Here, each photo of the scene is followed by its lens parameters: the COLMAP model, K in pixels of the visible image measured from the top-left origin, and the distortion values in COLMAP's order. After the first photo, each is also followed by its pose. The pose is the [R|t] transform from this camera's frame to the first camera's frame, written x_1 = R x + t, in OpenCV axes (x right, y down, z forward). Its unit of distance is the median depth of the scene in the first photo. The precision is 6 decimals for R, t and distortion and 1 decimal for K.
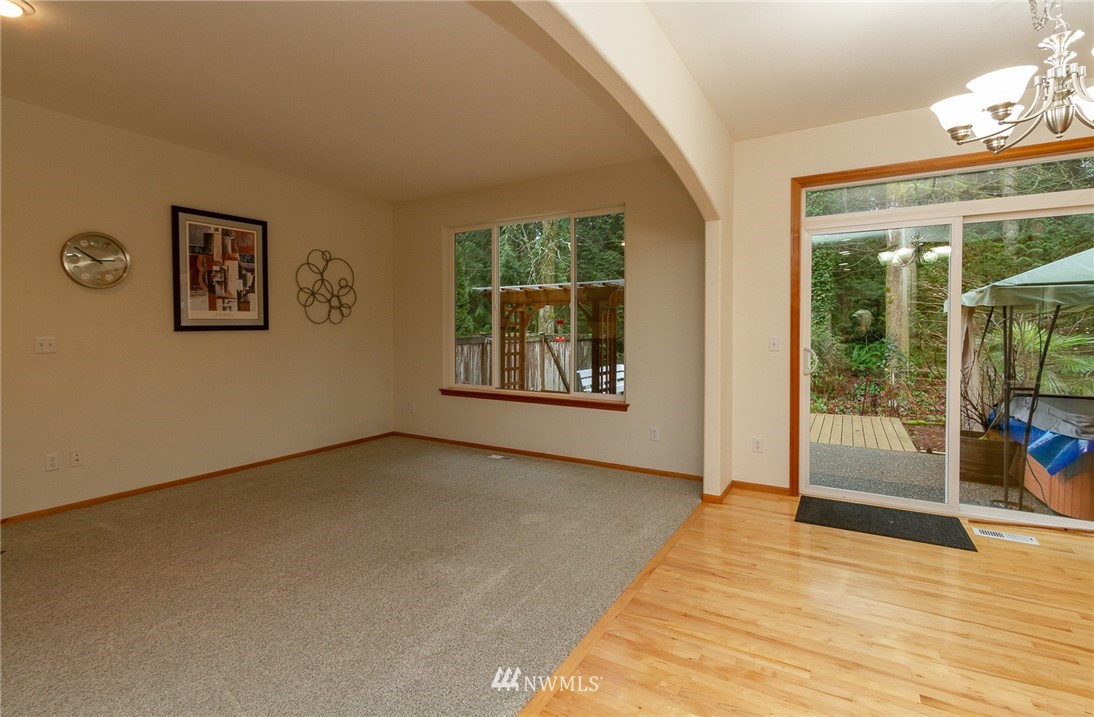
lens RADIAL K [[513.2, 0, 516.9], [0, 513.2, 339.2], [0, 0, 1]] dist [0.002504, -0.001380]
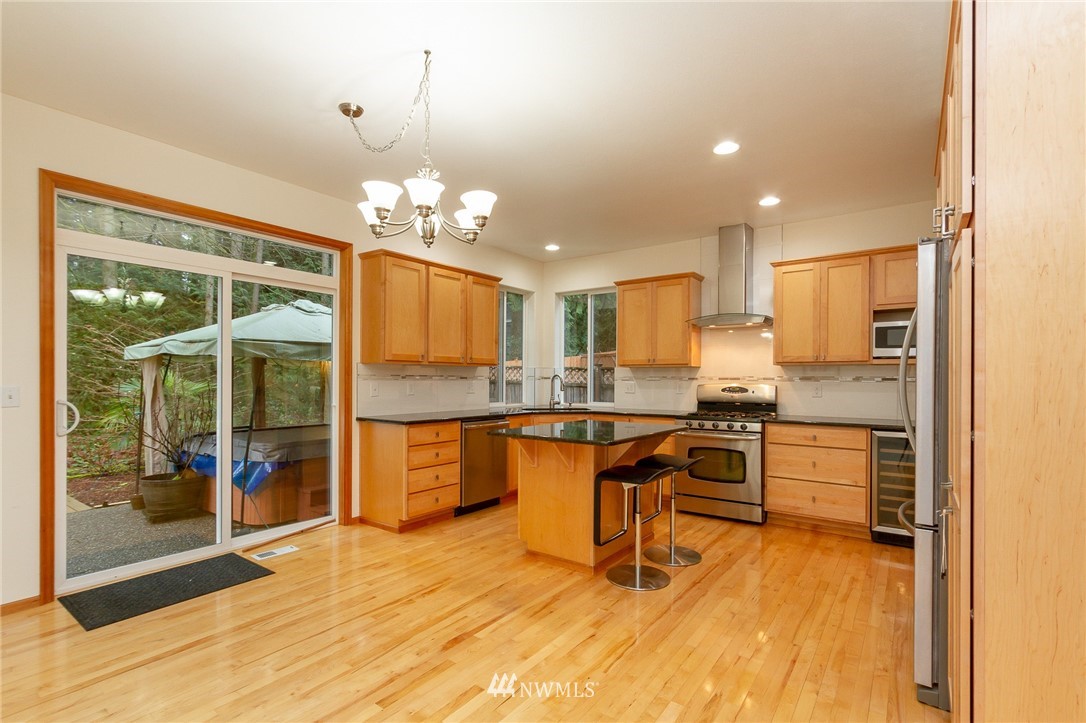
lens RADIAL K [[509.1, 0, 536.2], [0, 509.1, 380.0], [0, 0, 1]] dist [0.000176, -0.001013]
pose [[0.074418, -0.003384, 0.997221, -0.160731], [0.012983, 0.999913, 0.002424, -0.007198], [-0.997143, 0.012766, 0.074456, 0.298054]]
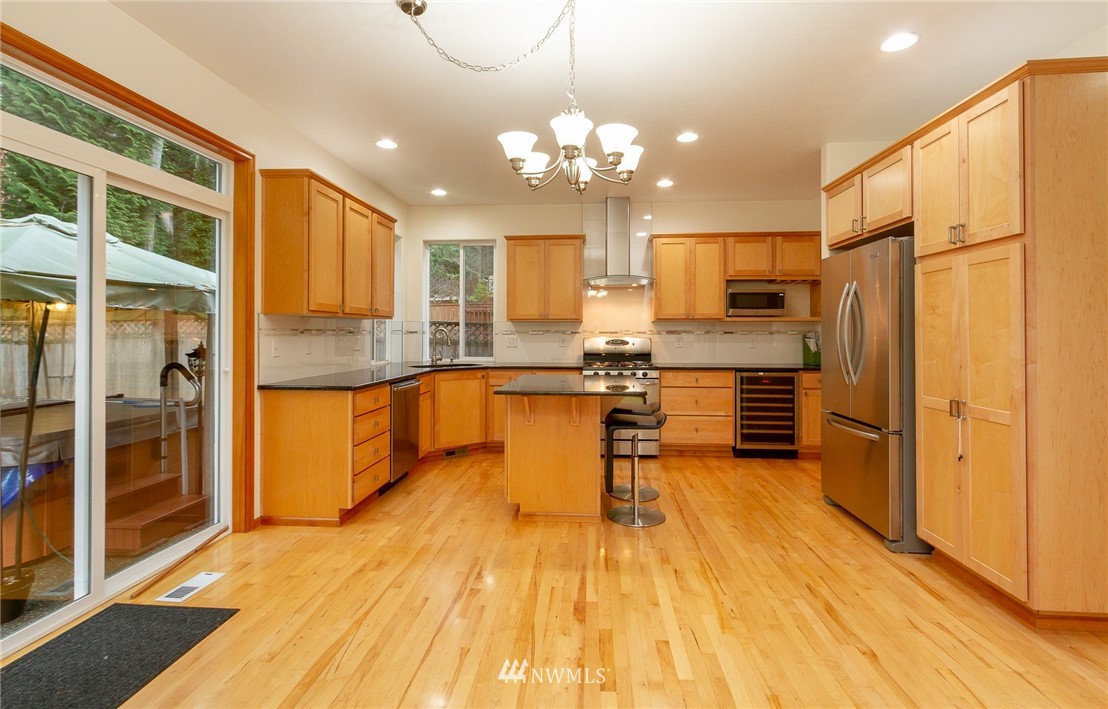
lens RADIAL K [[519.8, 0, 550.2], [0, 519.8, 330.1], [0, 0, 1]] dist [0.002504, -0.001380]
pose [[-0.473189, 0.003719, 0.880953, -0.045375], [0.013839, 0.999899, 0.003213, -0.016680], [-0.880852, 0.013712, -0.473193, 0.841263]]
